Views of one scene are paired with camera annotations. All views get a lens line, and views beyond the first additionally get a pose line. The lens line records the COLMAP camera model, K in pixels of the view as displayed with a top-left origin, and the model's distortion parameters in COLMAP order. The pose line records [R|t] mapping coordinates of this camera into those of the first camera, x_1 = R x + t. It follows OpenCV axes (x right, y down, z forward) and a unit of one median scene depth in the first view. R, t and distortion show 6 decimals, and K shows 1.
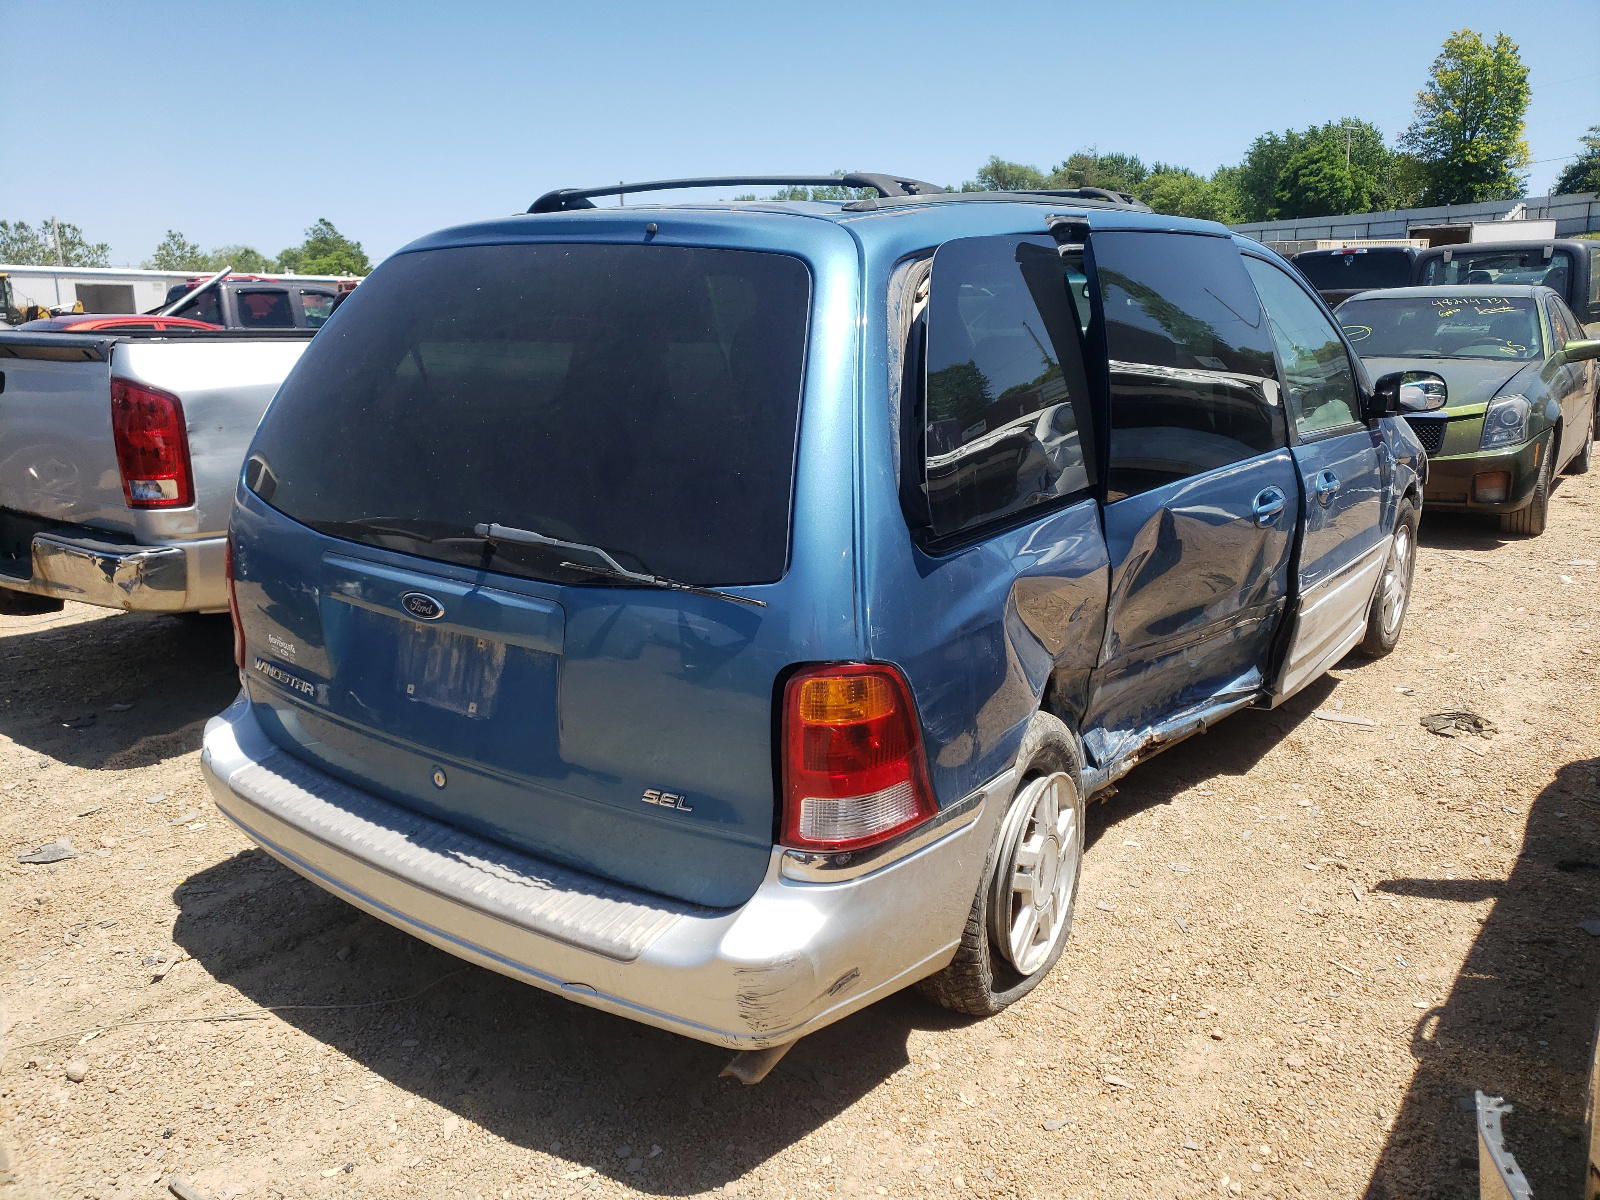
lens RADIAL K [[1248.3, 0, 806.4], [0, 1248.3, 603.5], [0, 0, 1]] dist [0.020685, -0.008727]
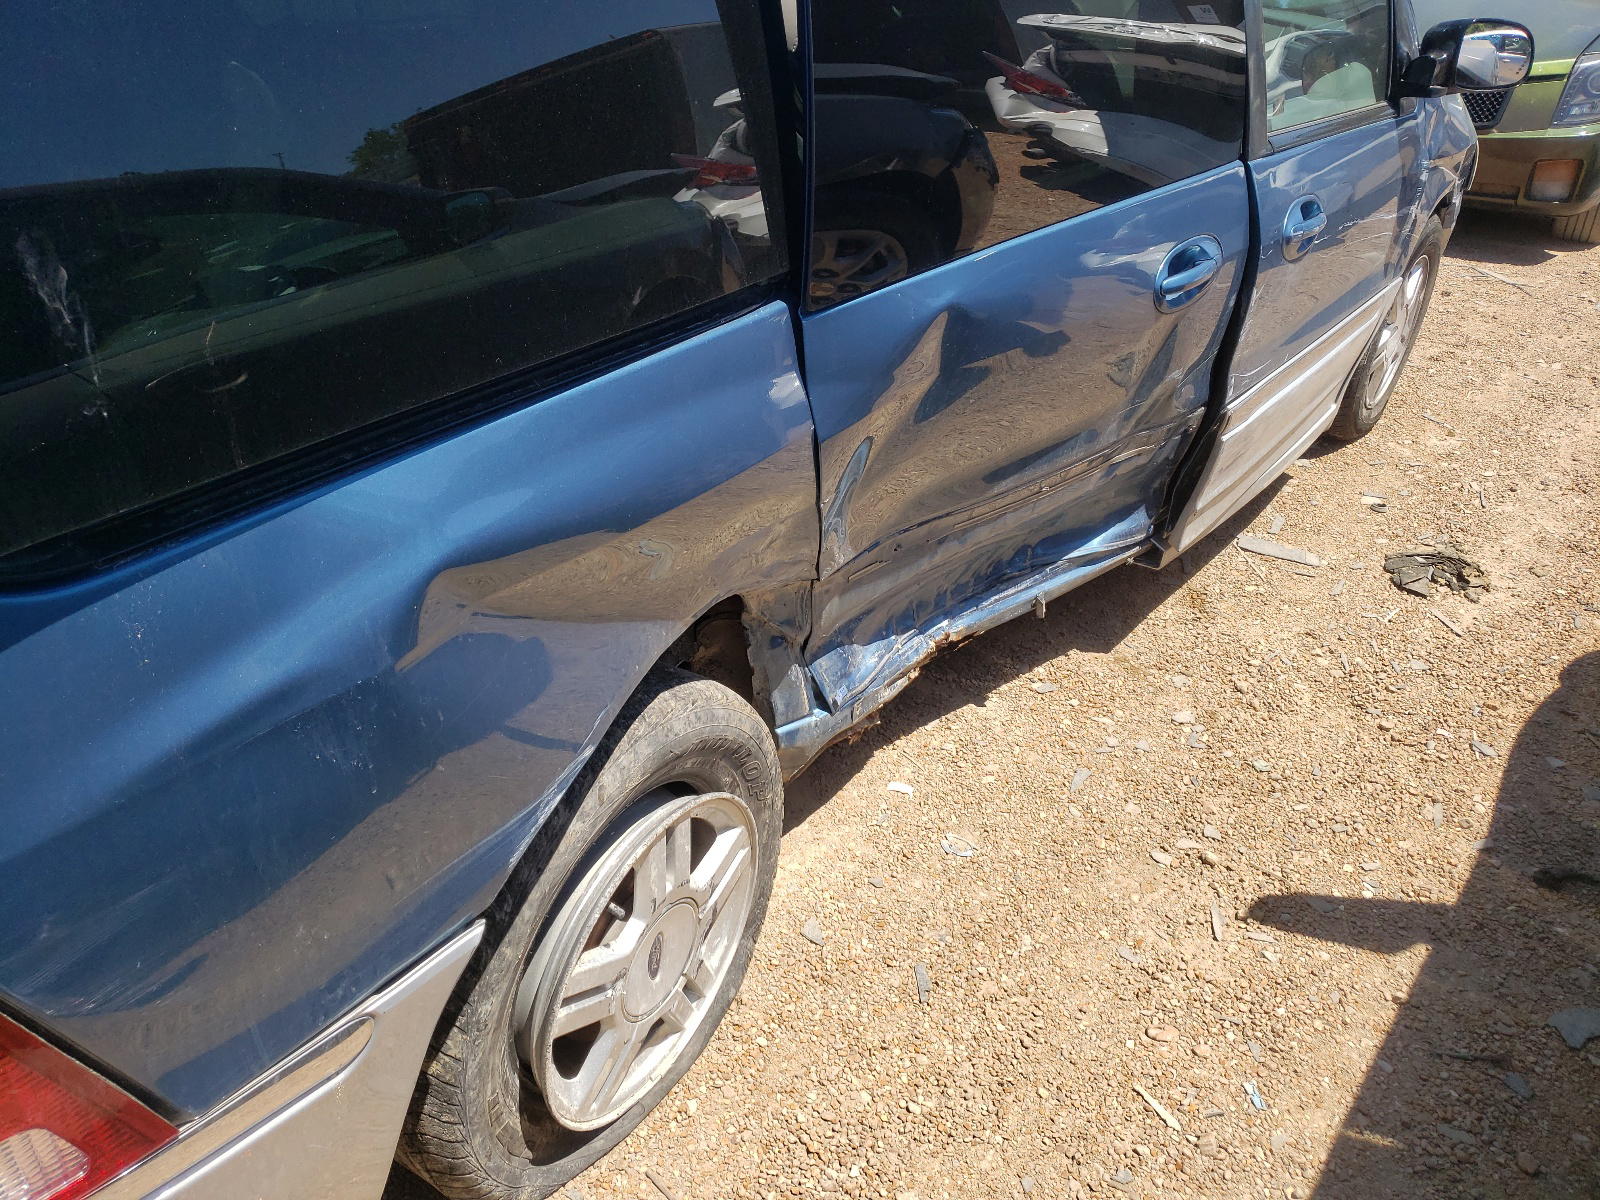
lens RADIAL K [[1248.3, 0, 790.2], [0, 1248.3, 591.8], [0, 0, 1]] dist [0.020685, -0.008727]
pose [[0.998044, 0.061340, 0.012077, 0.178228], [-0.062193, 0.954495, 0.291669, -0.089521], [0.006363, -0.291849, 0.956443, 0.381943]]
